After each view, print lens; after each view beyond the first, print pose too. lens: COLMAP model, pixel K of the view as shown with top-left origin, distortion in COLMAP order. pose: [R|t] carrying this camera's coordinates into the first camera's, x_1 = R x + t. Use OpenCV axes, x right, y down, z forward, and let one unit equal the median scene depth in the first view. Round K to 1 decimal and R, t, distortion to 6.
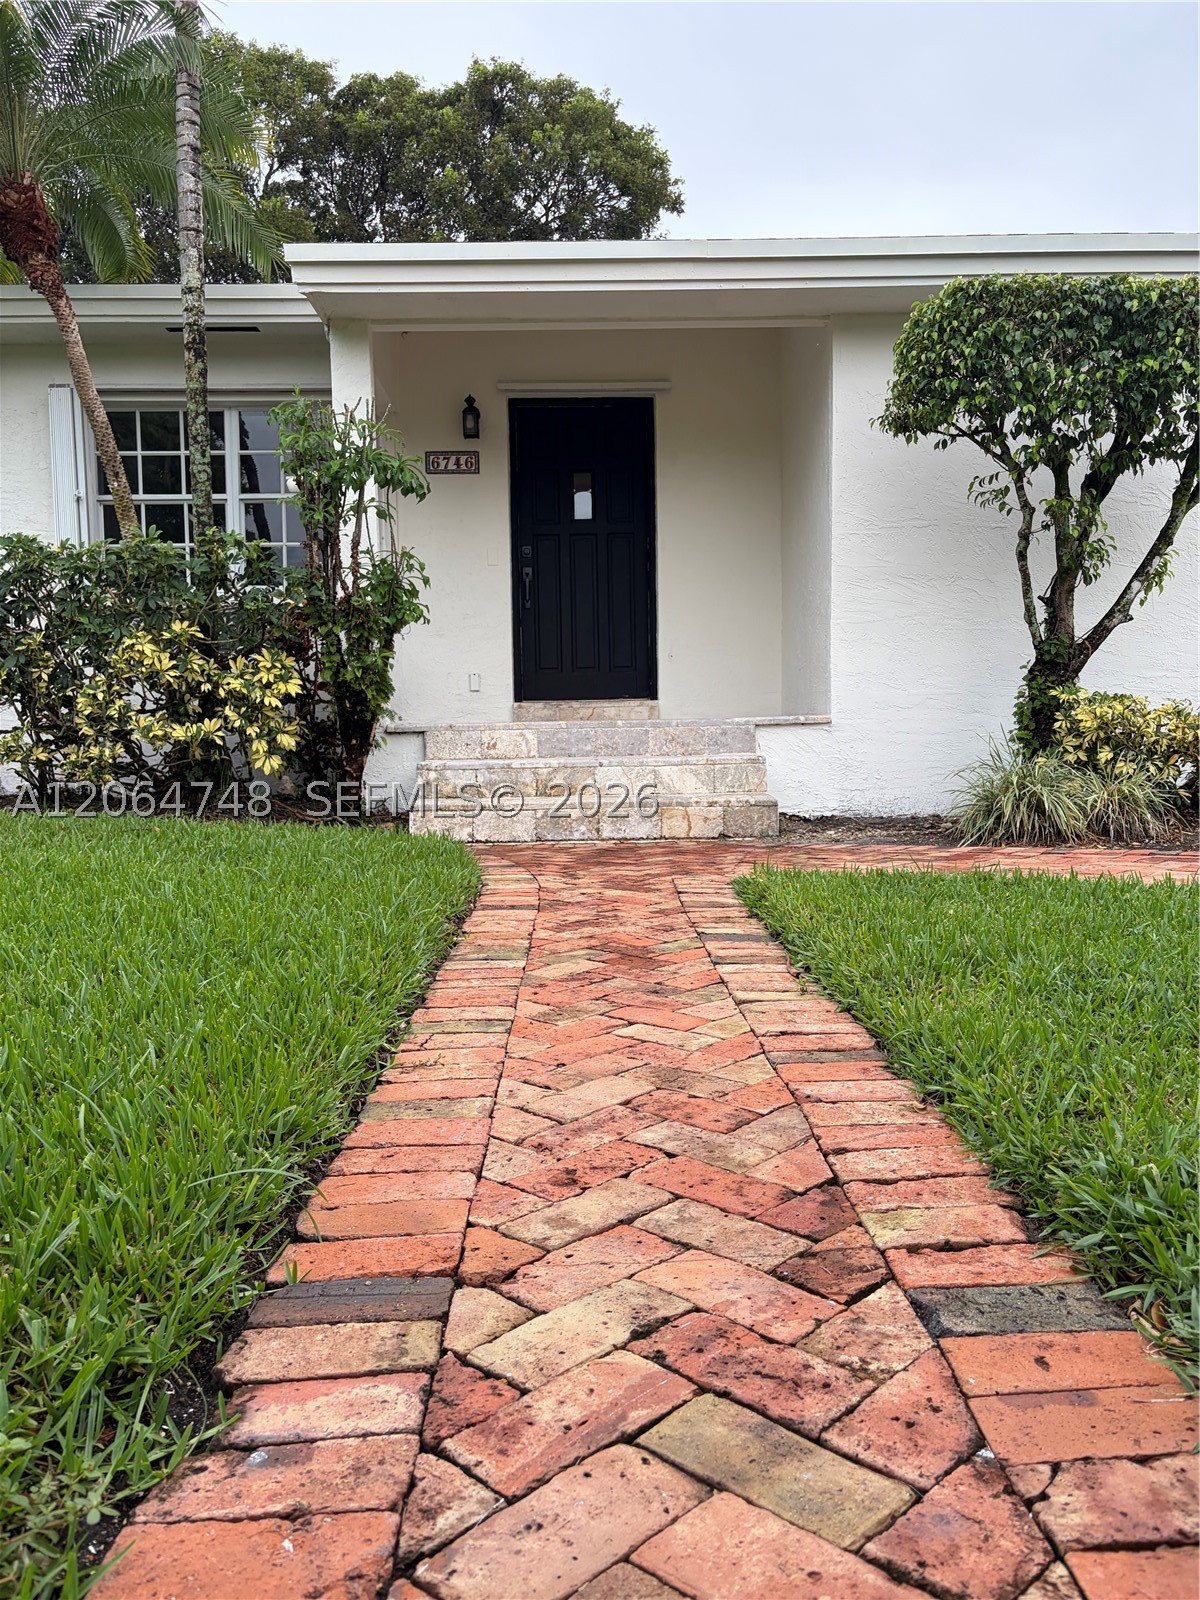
lens RADIAL K [[1190.9, 0, 608.6], [0, 1190.9, 809.5], [0, 0, 1]] dist [0.004443, -0.002715]
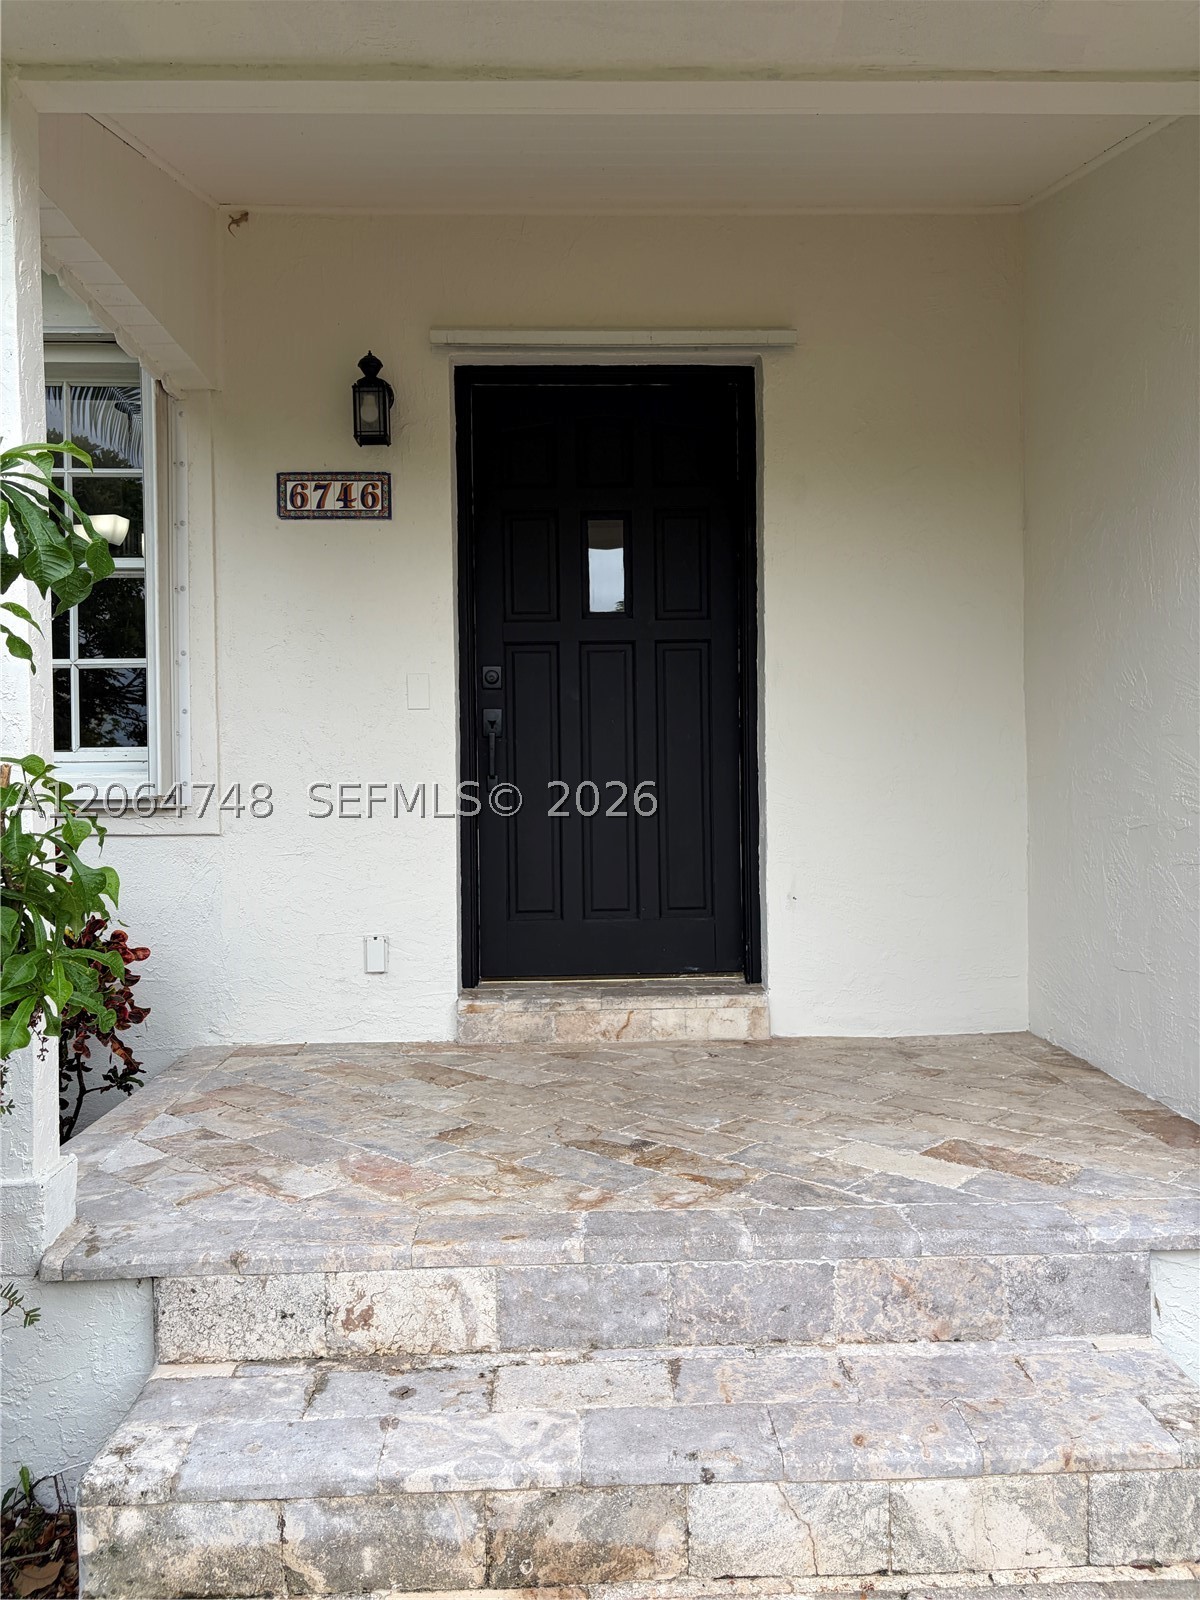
lens RADIAL K [[1190.9, 0, 592.9], [0, 1190.9, 790.5], [0, 0, 1]] dist [0.004443, -0.002715]
pose [[0.999989, 0.002767, -0.003788, -0.026525], [-0.003000, 0.998013, -0.062943, -0.146325], [0.003607, 0.062953, 0.998010, 0.540850]]
